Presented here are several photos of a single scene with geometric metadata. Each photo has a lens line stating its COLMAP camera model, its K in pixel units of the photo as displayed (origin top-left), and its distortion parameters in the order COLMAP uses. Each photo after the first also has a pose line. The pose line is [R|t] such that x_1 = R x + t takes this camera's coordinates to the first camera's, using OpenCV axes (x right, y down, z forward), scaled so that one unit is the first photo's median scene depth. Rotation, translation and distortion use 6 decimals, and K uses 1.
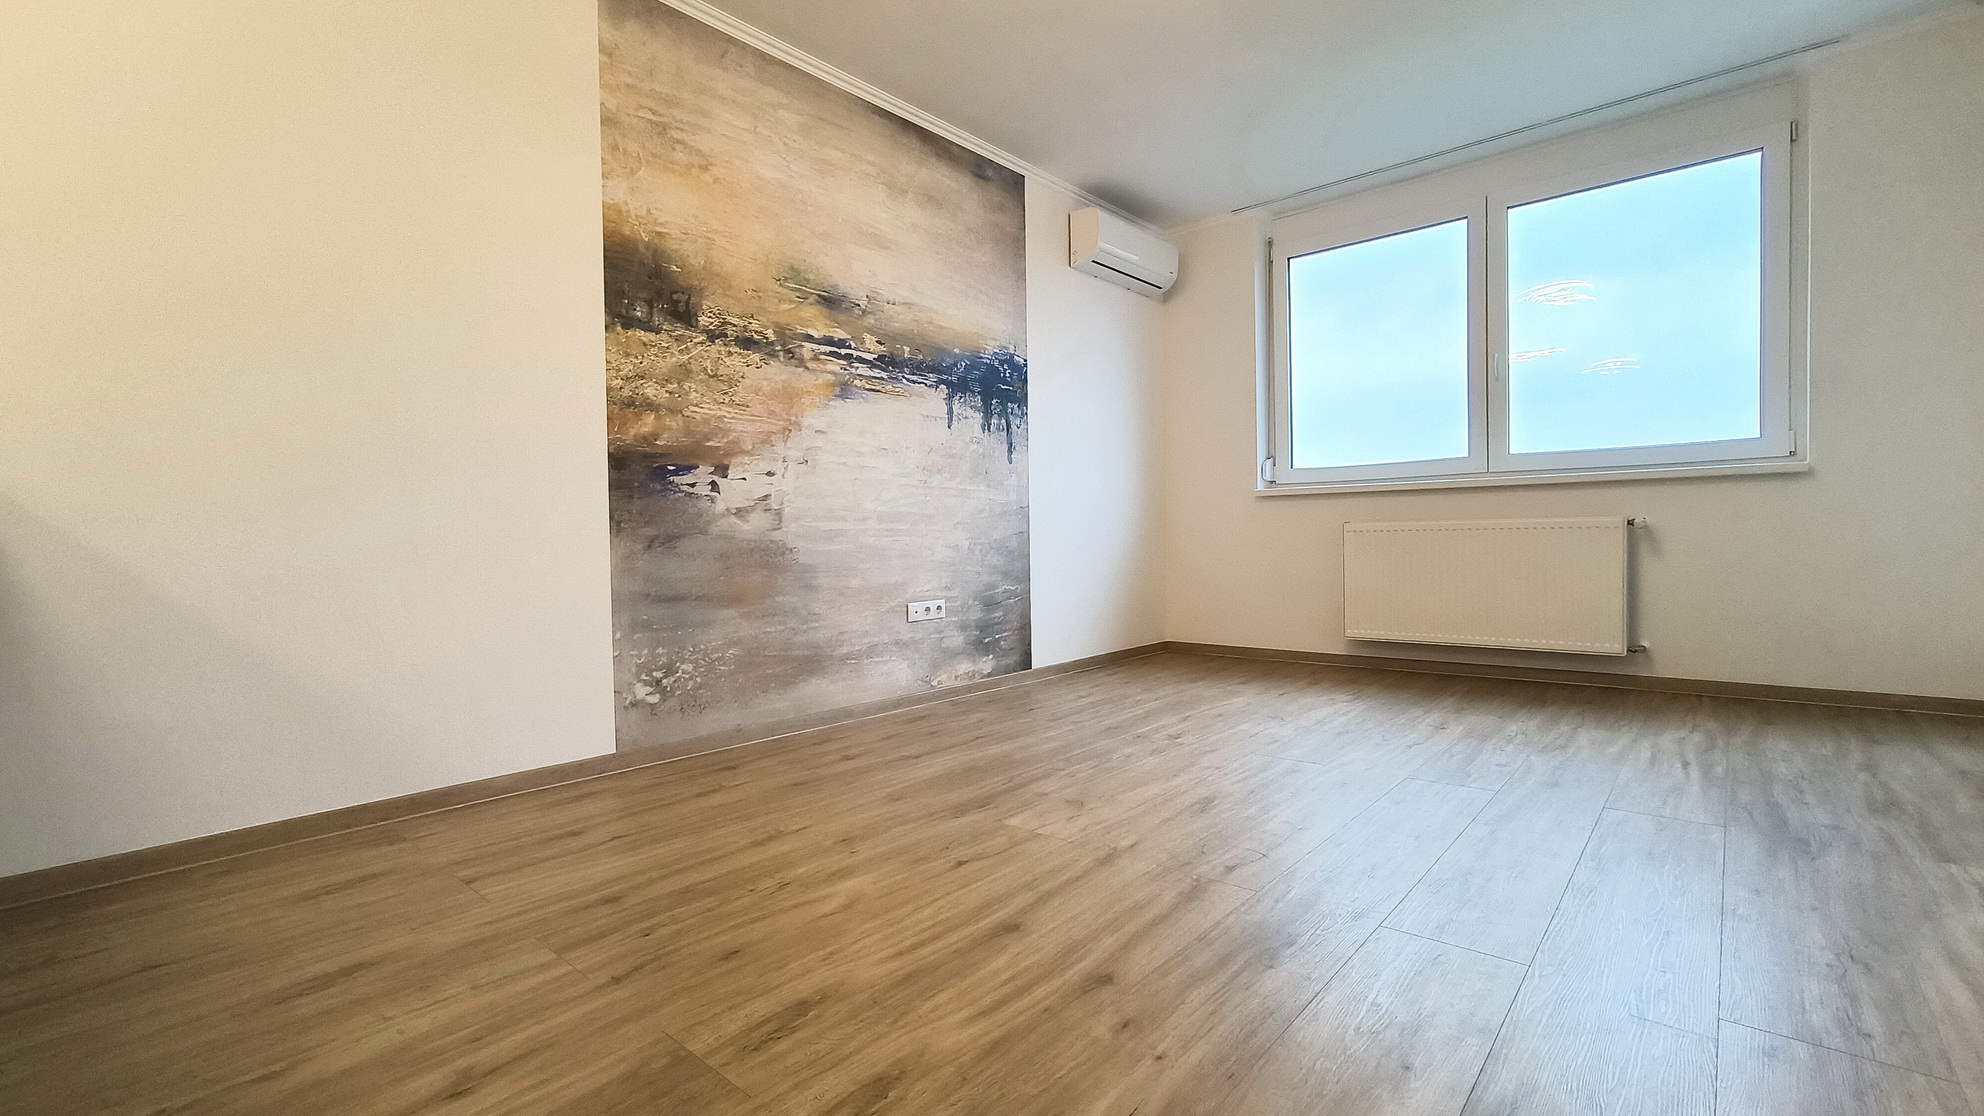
lens RADIAL K [[856.2, 0, 989.0], [0, 856.2, 559.5], [0, 0, 1]] dist [-0.018599, 0.010705]
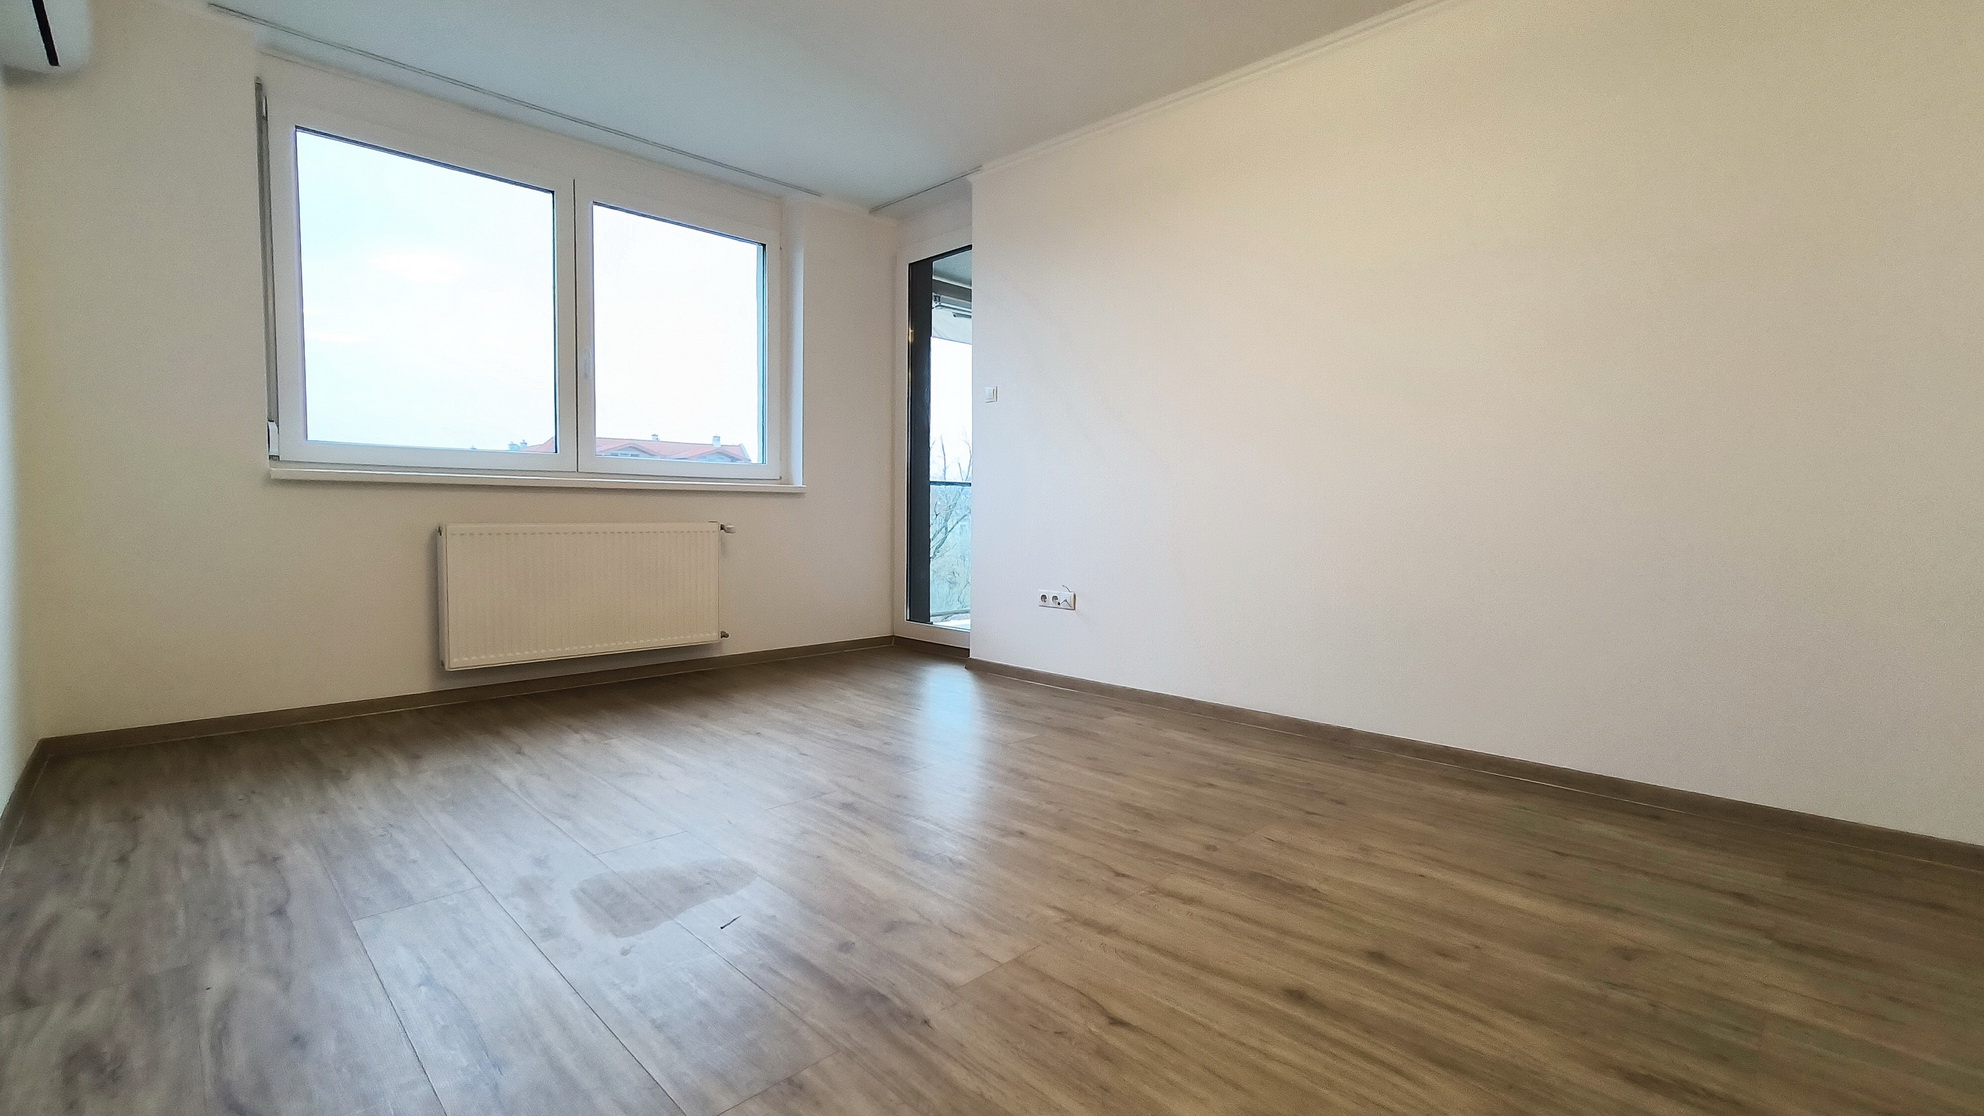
lens RADIAL K [[856.2, 0, 989.0], [0, 856.2, 559.5], [0, 0, 1]] dist [-0.018599, 0.010705]
pose [[0.064624, -0.038025, 0.997185, -0.460330], [0.014466, 0.999204, 0.037165, -0.044351], [-0.997805, 0.012024, 0.065122, 0.641479]]
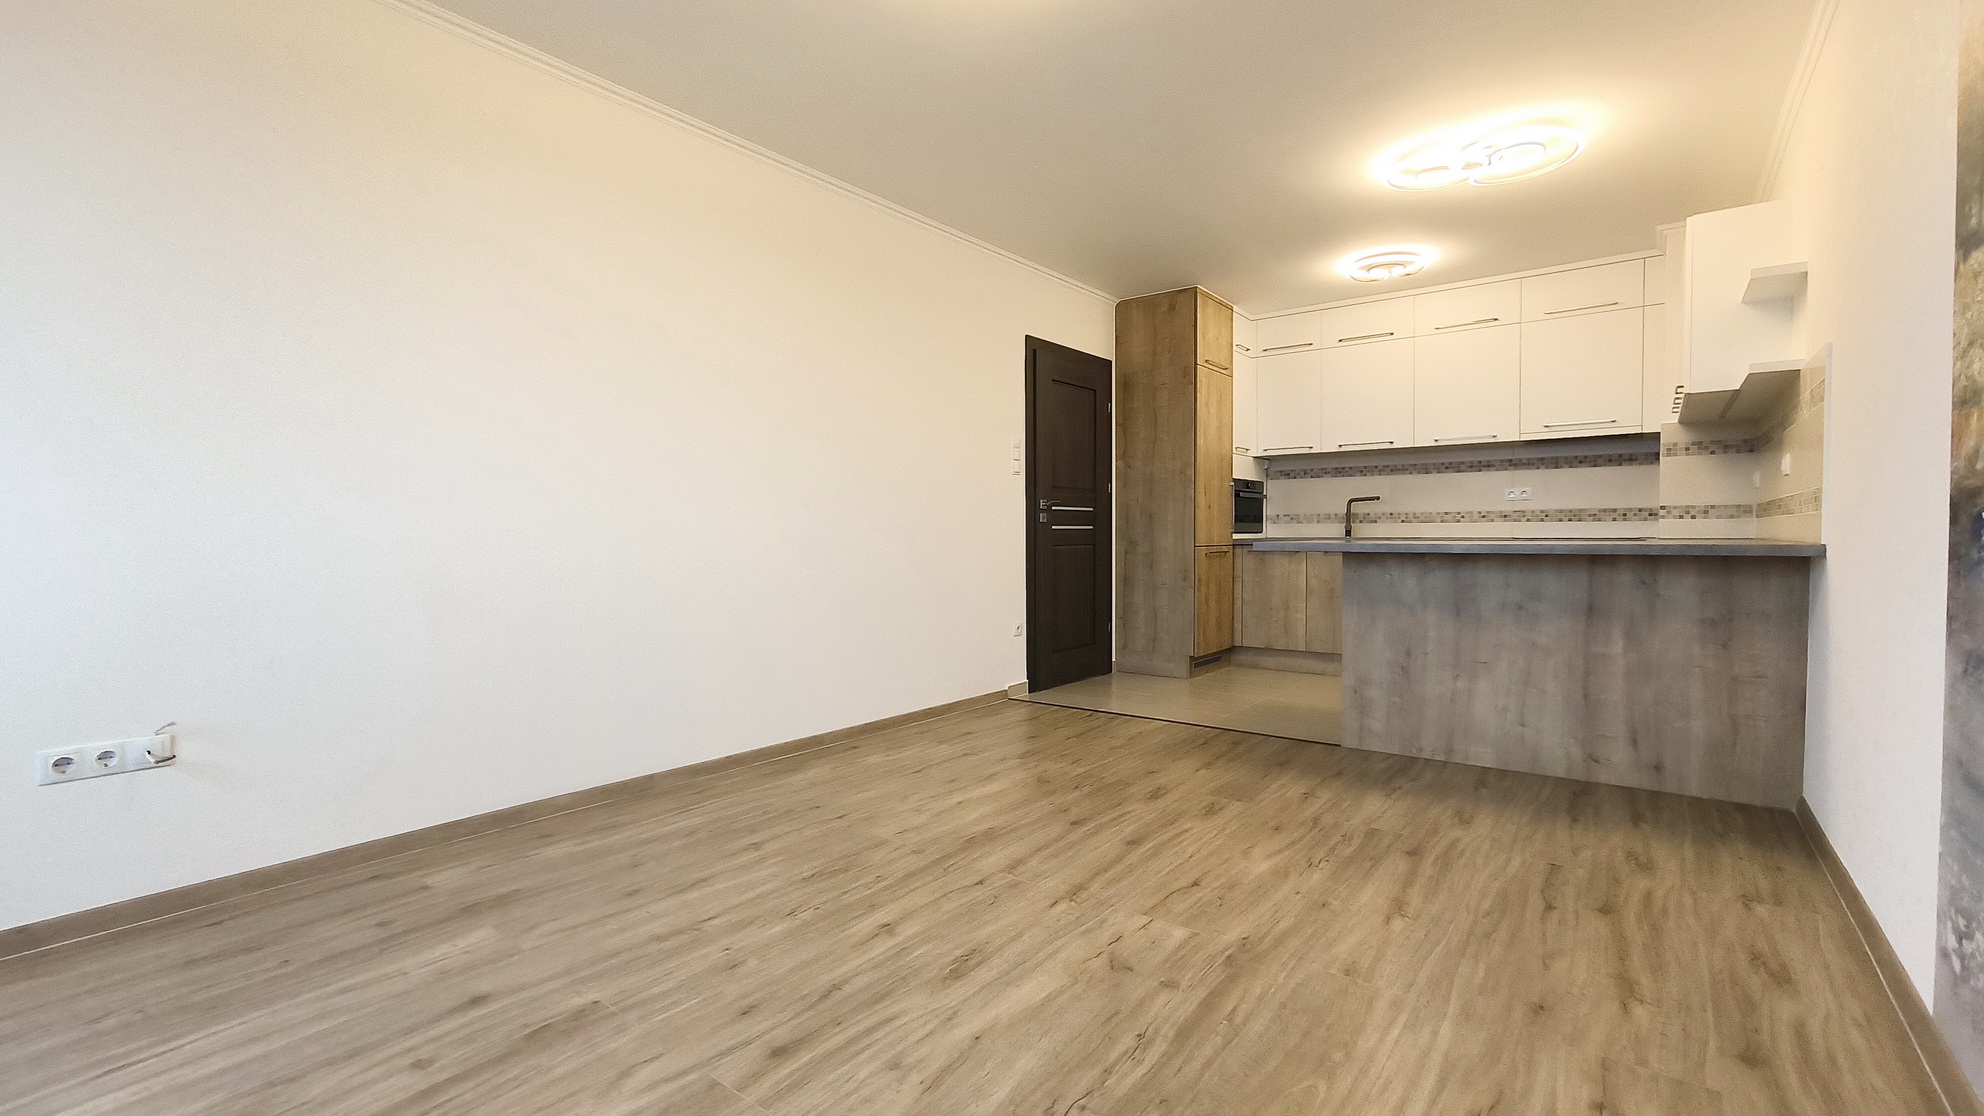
lens RADIAL K [[856.2, 0, 989.0], [0, 856.2, 559.5], [0, 0, 1]] dist [-0.018599, 0.010705]
pose [[-0.998186, 0.024638, -0.054936, 0.193040], [0.021572, 0.998214, 0.055714, -0.110687], [0.056210, 0.054428, -0.996934, 1.319226]]
